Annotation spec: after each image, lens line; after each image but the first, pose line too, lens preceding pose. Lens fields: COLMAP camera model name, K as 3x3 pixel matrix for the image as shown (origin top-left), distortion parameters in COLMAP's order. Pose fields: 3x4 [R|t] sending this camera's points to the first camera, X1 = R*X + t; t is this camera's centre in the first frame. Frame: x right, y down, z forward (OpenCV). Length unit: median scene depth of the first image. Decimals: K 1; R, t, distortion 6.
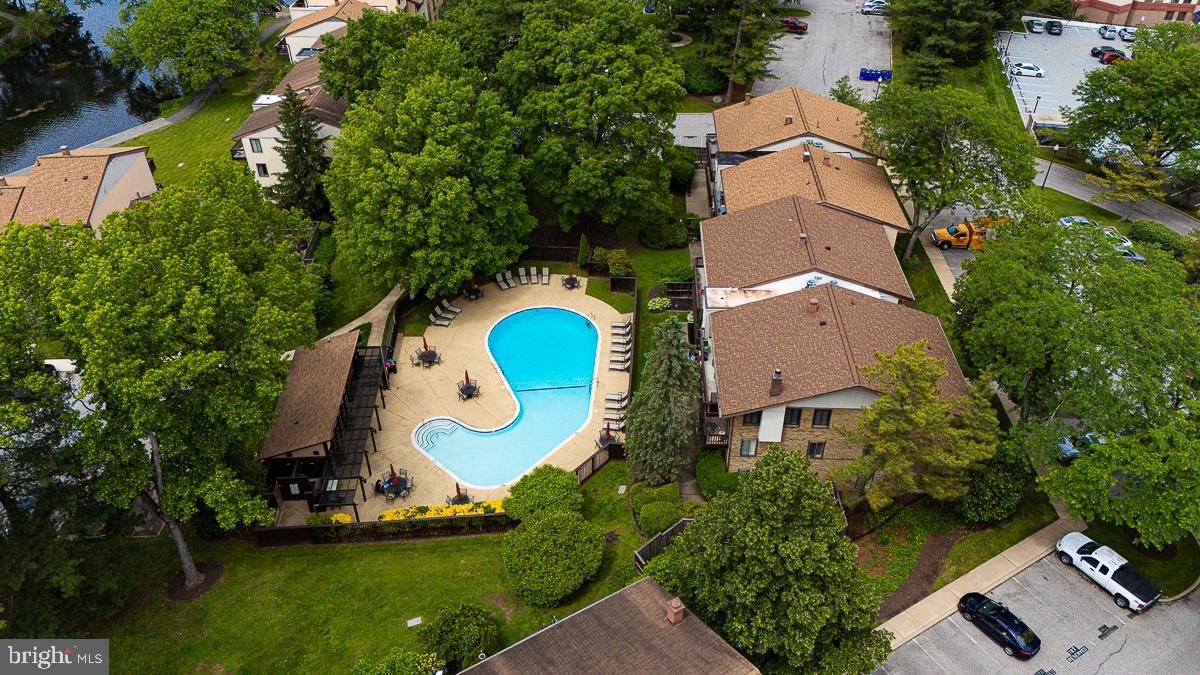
lens RADIAL K [[867.3, 0, 605.5], [0, 867.3, 338.3], [0, 0, 1]] dist [0.086261, -0.145374]
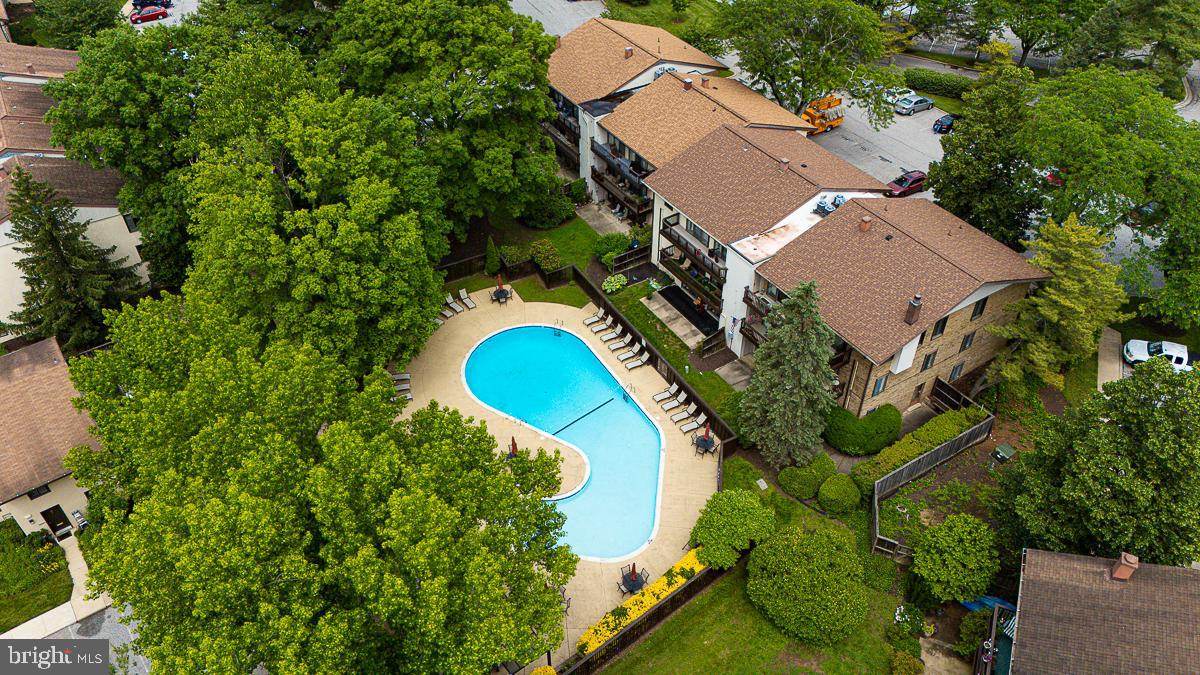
lens RADIAL K [[867.3, 0, 605.5], [0, 867.3, 338.3], [0, 0, 1]] dist [0.086261, -0.145374]
pose [[0.830290, -0.364142, 0.421922, -0.348124], [0.336921, 0.930994, 0.140481, -0.116699], [-0.443962, 0.025515, 0.895682, 0.205669]]
